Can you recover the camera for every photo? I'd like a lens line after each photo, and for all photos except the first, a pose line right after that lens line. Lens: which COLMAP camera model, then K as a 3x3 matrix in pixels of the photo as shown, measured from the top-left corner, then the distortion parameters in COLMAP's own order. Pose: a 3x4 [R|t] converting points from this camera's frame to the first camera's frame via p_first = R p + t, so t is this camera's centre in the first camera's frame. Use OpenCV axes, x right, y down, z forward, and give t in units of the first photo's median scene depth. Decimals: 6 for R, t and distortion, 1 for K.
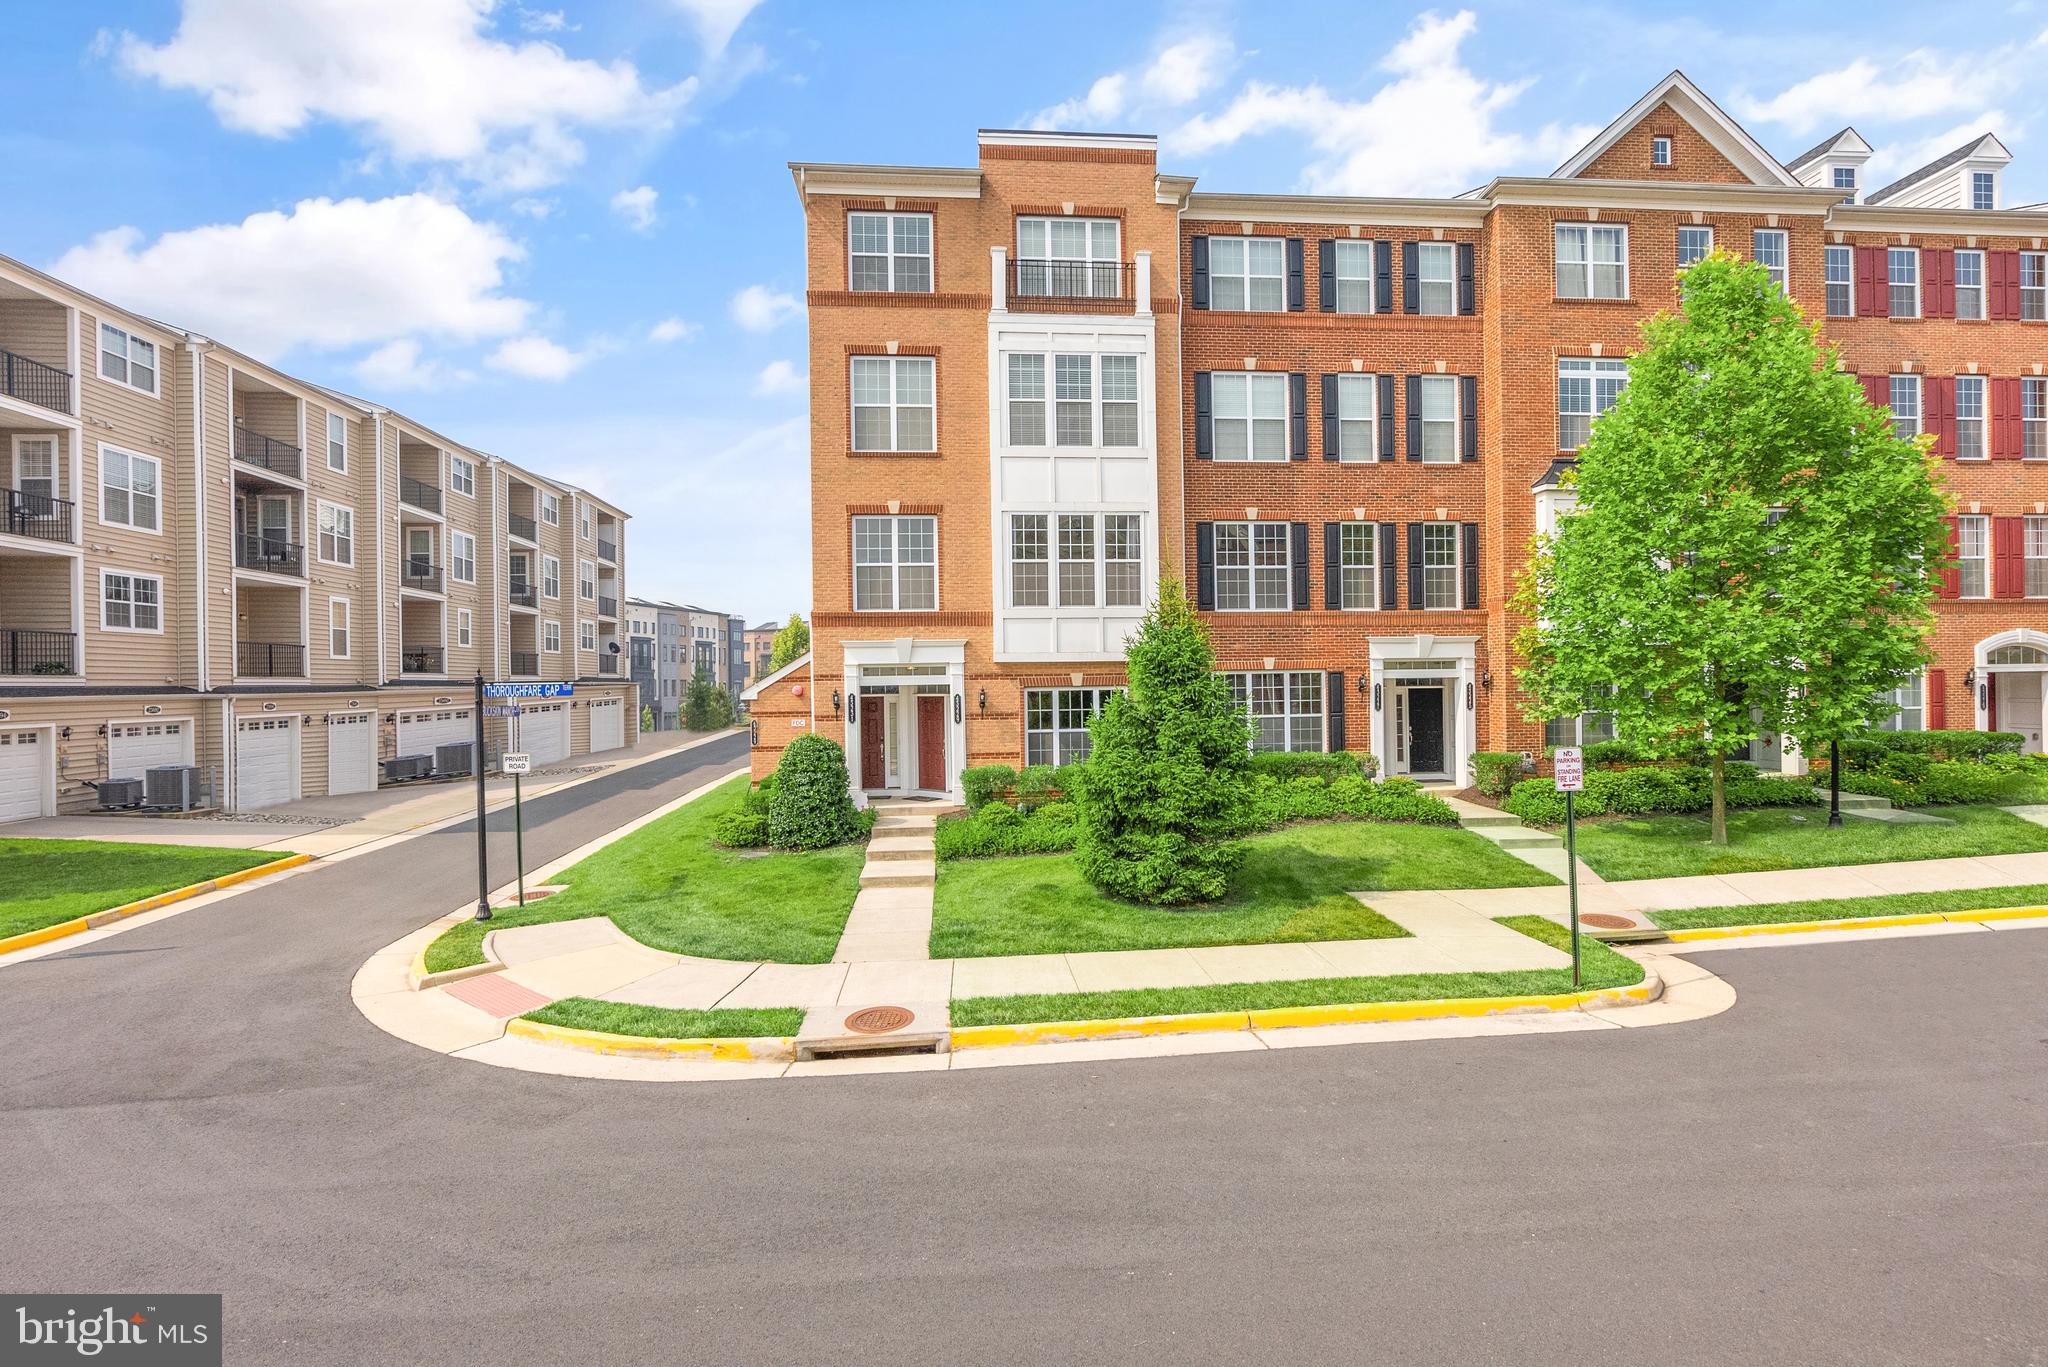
lens RADIAL K [[946.2, 0, 1020.9], [0, 946.2, 680.3], [0, 0, 1]] dist [0.001479, 0.000991]
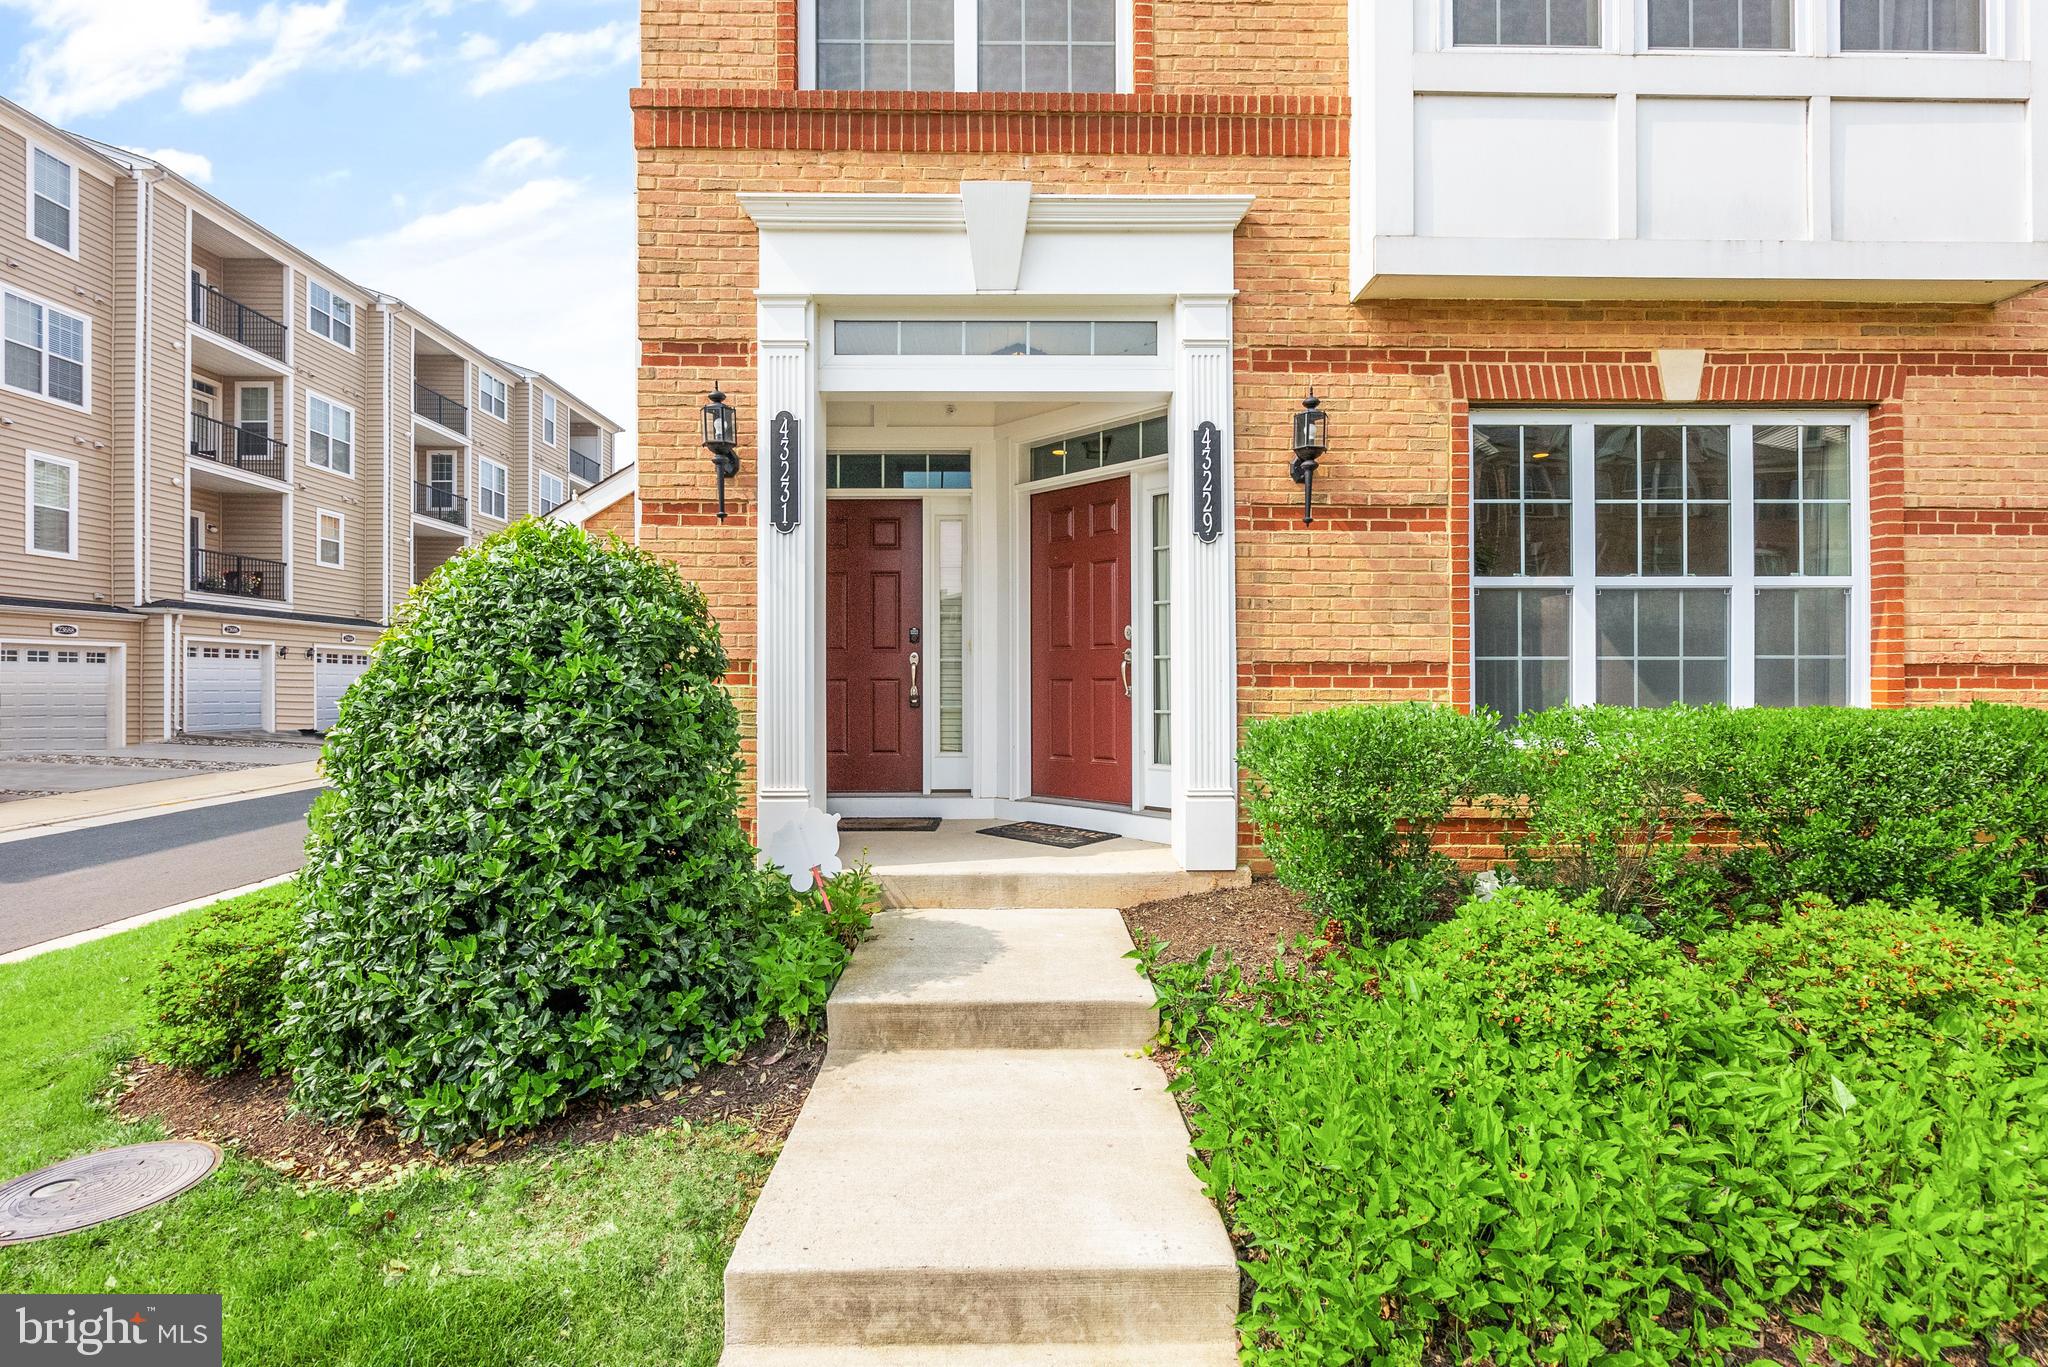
lens RADIAL K [[946.2, 0, 1020.9], [0, 946.2, 680.3], [0, 0, 1]] dist [0.001479, 0.000991]
pose [[0.997675, 0.013329, -0.066836, -0.097063], [-0.013338, 0.999911, 0.000310, 0.082115], [0.066834, 0.000583, 0.997764, 0.739189]]
